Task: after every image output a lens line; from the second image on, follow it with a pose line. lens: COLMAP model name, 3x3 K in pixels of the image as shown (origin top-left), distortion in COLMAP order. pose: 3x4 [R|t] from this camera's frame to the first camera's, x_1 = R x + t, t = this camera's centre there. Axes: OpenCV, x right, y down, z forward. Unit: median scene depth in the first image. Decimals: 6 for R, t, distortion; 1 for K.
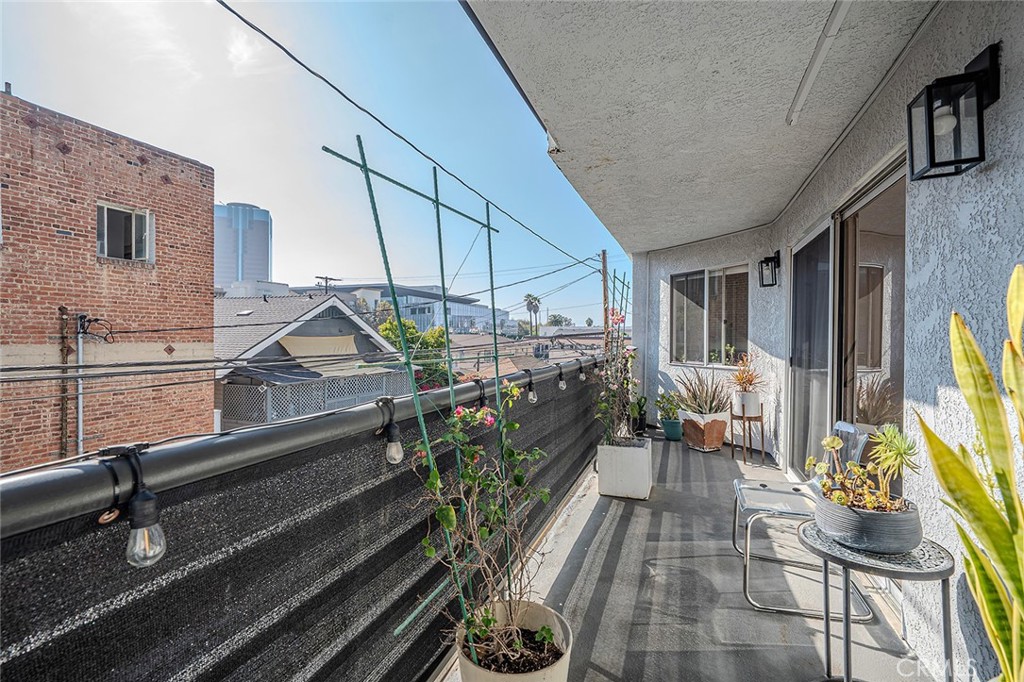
lens RADIAL K [[456.3, 0, 511.5], [0, 456.3, 334.5], [0, 0, 1]] dist [0.010449, 0.000005]
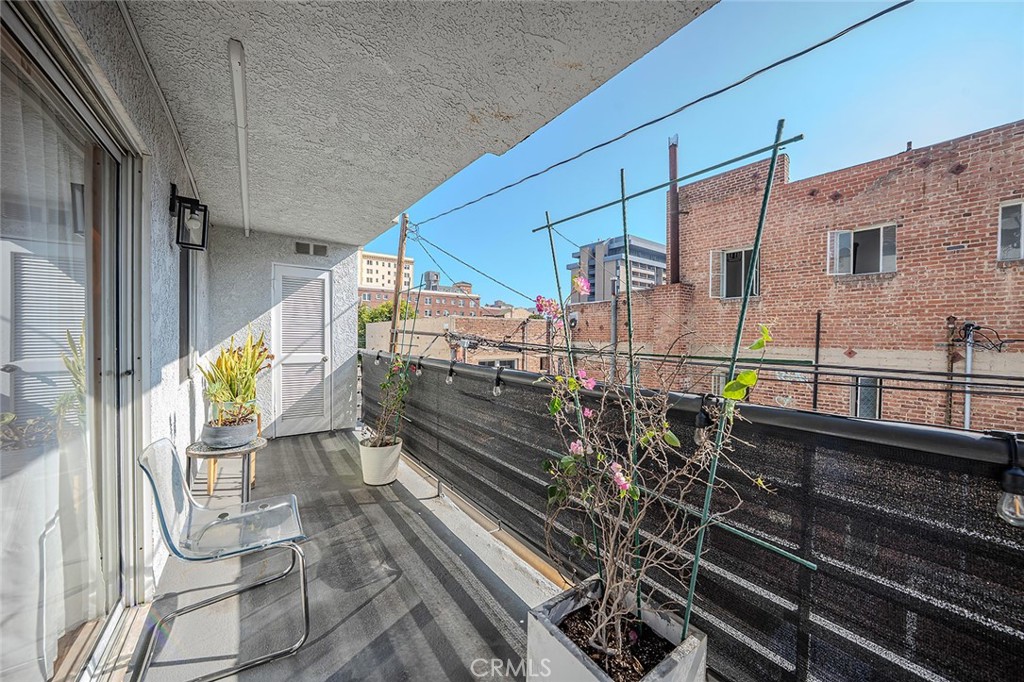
lens RADIAL K [[355.4, 0, 509.5], [0, 355.4, 338.8], [0, 0, 1]] dist [-0.000823, -0.000048]
pose [[-0.539378, -0.002998, -0.842059, 0.296855], [-0.010384, 0.999941, 0.003092, -0.000294], [0.842000, 0.010412, -0.539377, 0.591566]]
